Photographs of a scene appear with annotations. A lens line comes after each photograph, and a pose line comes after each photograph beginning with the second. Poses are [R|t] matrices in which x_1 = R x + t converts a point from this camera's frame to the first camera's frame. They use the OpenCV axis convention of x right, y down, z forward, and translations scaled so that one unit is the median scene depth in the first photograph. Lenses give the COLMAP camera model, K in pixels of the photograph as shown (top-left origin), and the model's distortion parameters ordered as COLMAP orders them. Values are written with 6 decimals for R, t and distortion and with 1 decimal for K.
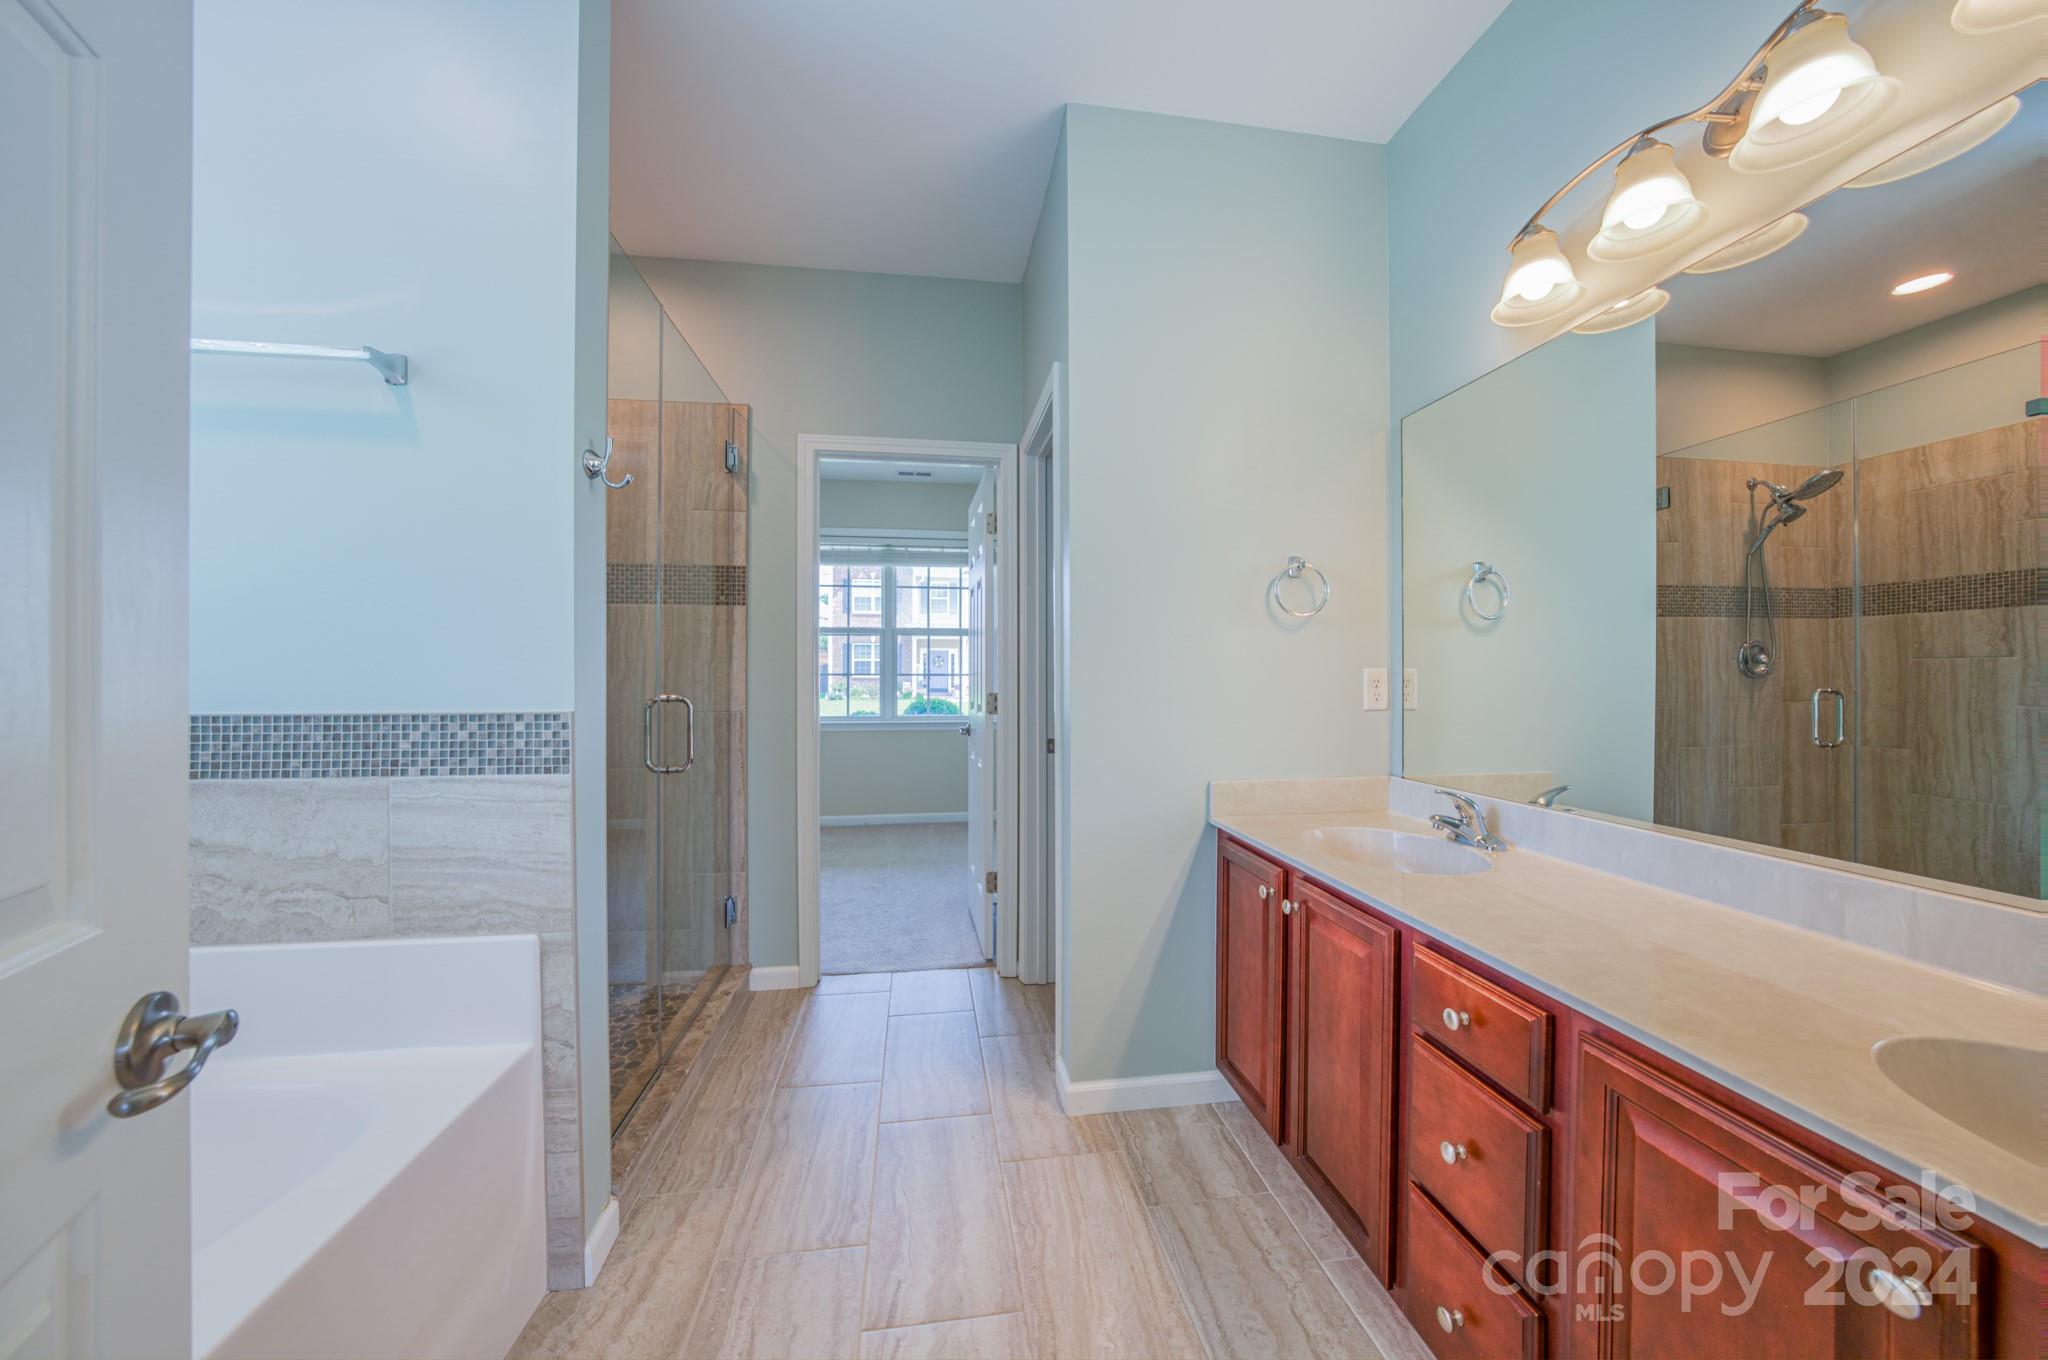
lens RADIAL K [[711.7, 0, 1038.2], [0, 711.7, 674.8], [0, 0, 1]] dist [-0.000453, -0.000094]
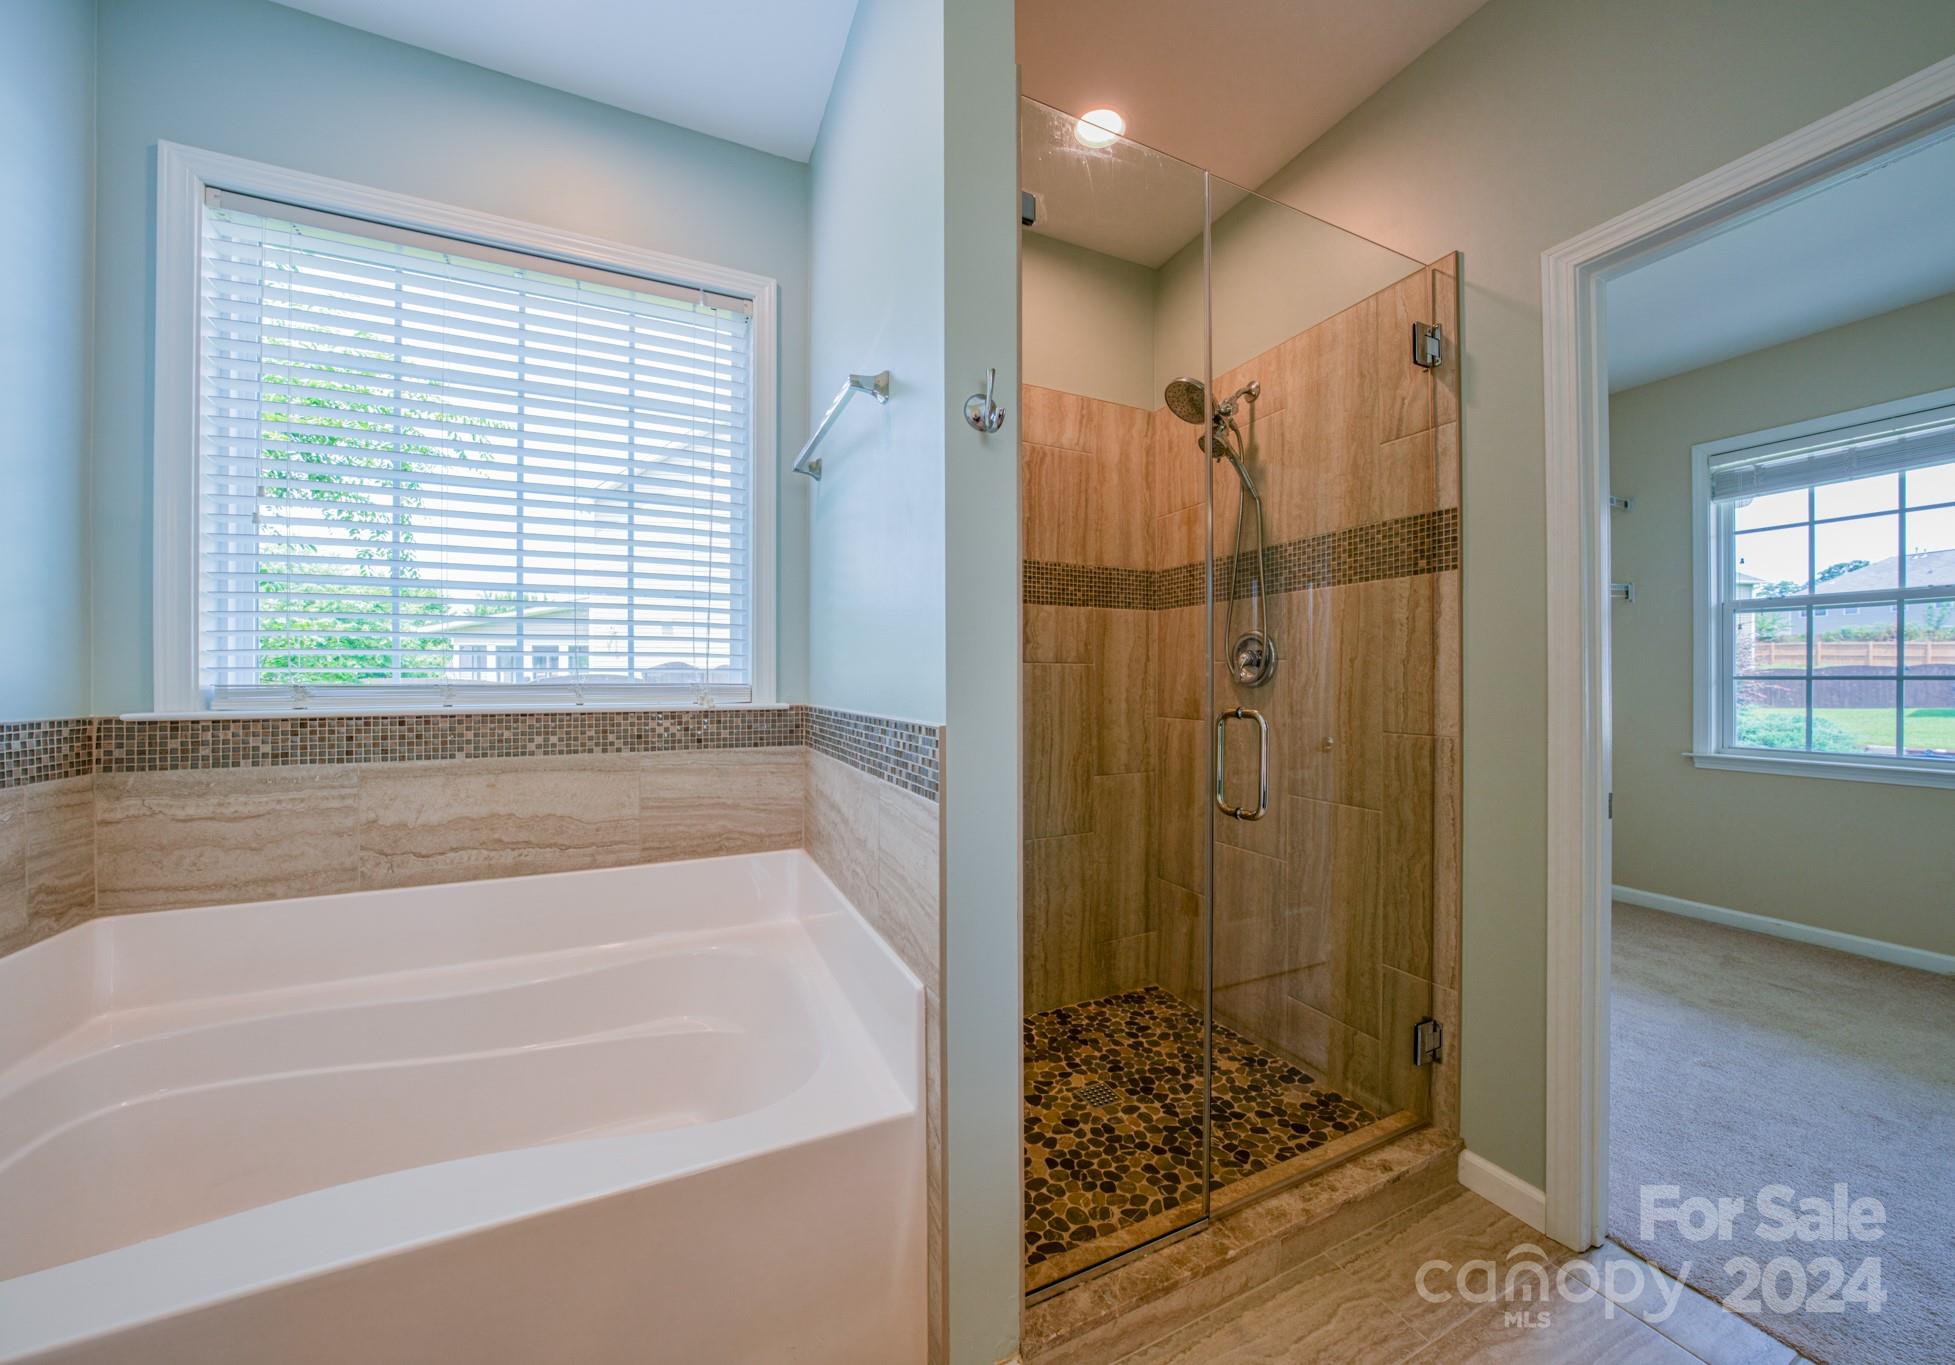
lens RADIAL K [[738.8, 0, 979.2], [0, 738.8, 680.6], [0, 0, 1]] dist [-0.005570, 0.000368]
pose [[0.325359, 0.003611, -0.945584, 0.070010], [-0.012572, 0.999921, -0.000508, 0.006688], [0.945507, 0.012053, 0.325379, 0.388697]]
